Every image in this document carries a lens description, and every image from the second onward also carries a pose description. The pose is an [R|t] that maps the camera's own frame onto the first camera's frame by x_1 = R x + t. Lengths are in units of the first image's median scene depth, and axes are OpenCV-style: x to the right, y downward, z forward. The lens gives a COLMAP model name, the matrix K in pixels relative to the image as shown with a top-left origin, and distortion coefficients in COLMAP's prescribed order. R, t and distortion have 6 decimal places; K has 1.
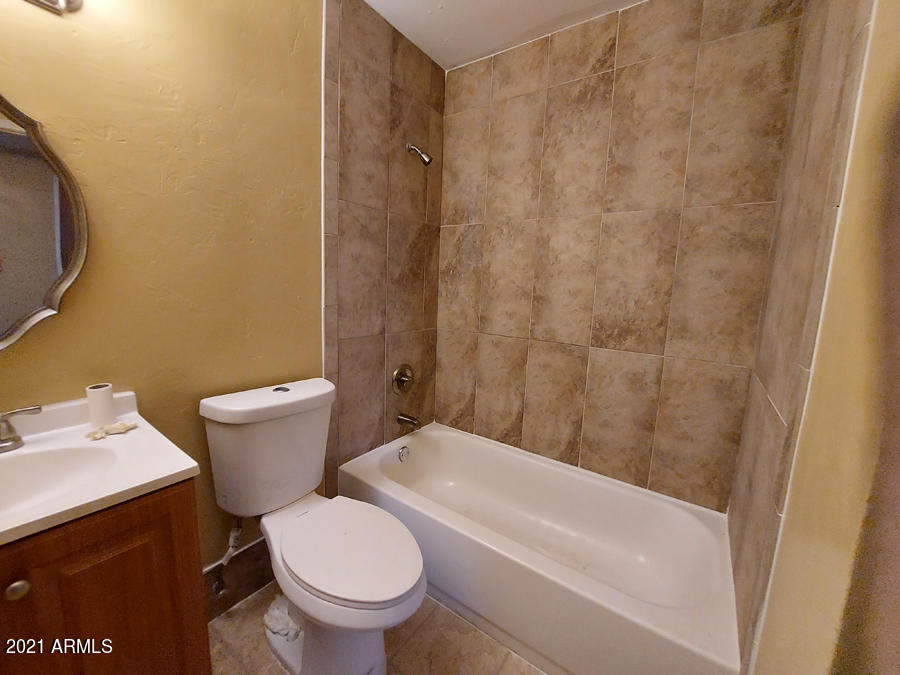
lens RADIAL K [[361.0, 0, 444.7], [0, 361.0, 337.9], [0, 0, 1]] dist [-0.016299, -0.001315]
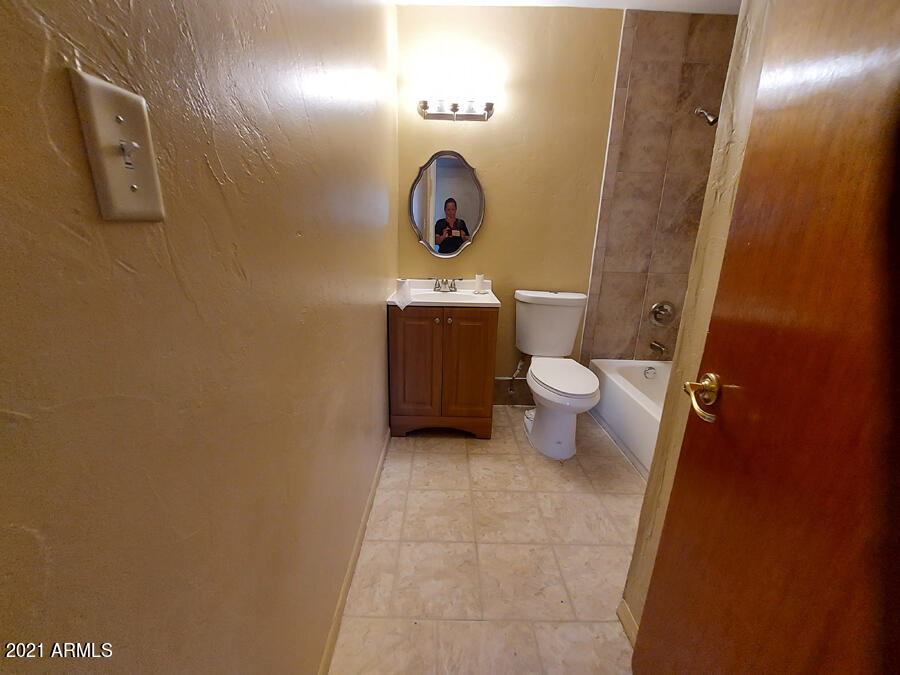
lens RADIAL K [[361.0, 0, 449.2], [0, 361.0, 337.2], [0, 0, 1]] dist [-0.016299, -0.001315]
pose [[0.596591, 0.192801, -0.779042, 0.489531], [-0.116731, 0.981238, 0.153448, 0.107931], [0.794011, -0.000608, 0.607904, -0.361130]]
